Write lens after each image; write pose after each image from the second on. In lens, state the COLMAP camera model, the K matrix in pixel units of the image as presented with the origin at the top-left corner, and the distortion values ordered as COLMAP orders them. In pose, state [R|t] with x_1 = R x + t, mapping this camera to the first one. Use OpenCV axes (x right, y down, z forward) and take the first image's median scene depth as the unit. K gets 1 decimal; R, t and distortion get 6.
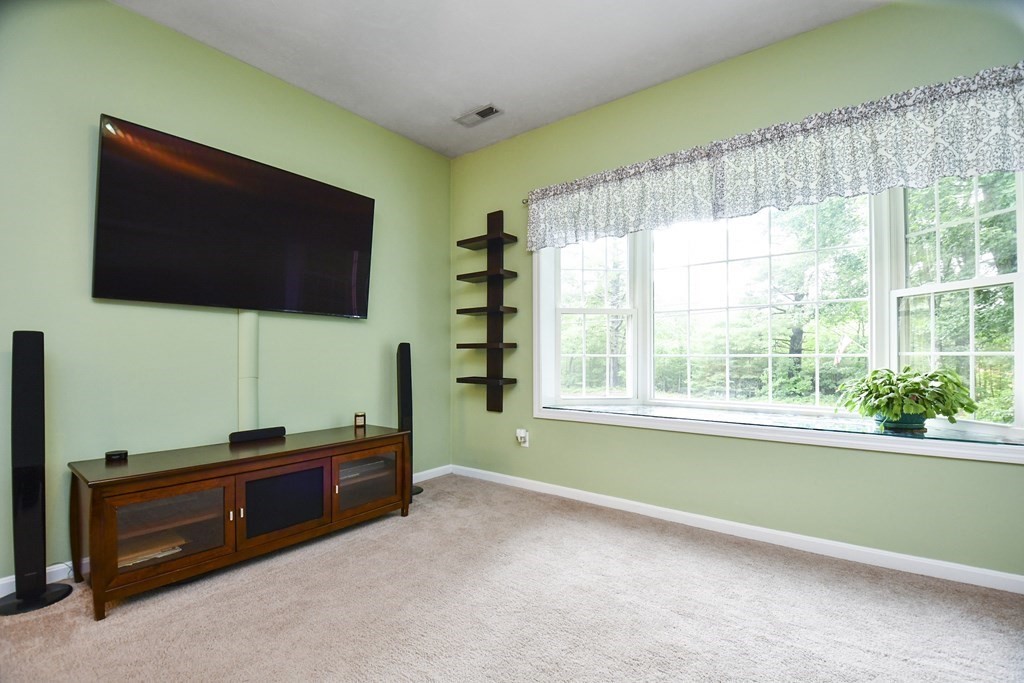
lens RADIAL K [[442.6, 0, 505.6], [0, 442.6, 355.5], [0, 0, 1]] dist [0.029571, -0.018530]
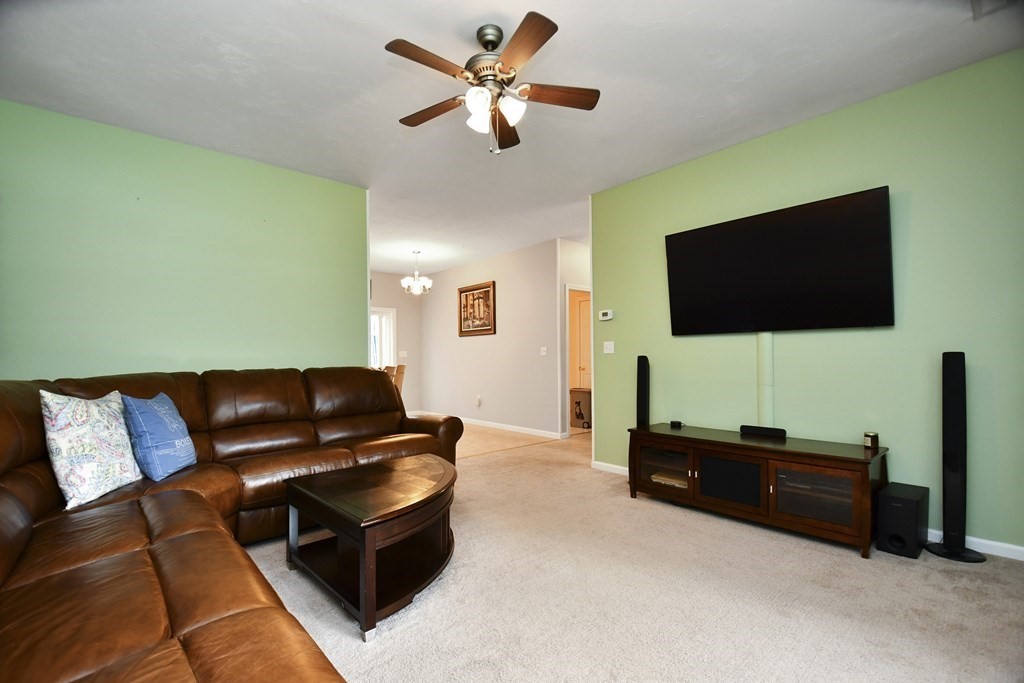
lens RADIAL K [[442.6, 0, 505.6], [0, 442.6, 355.5], [0, 0, 1]] dist [0.029571, -0.018530]
pose [[-0.149854, 0.003141, -0.988703, 0.783719], [0.017744, 0.999842, 0.000487, -0.047908], [0.988549, -0.017470, -0.149886, 0.477106]]
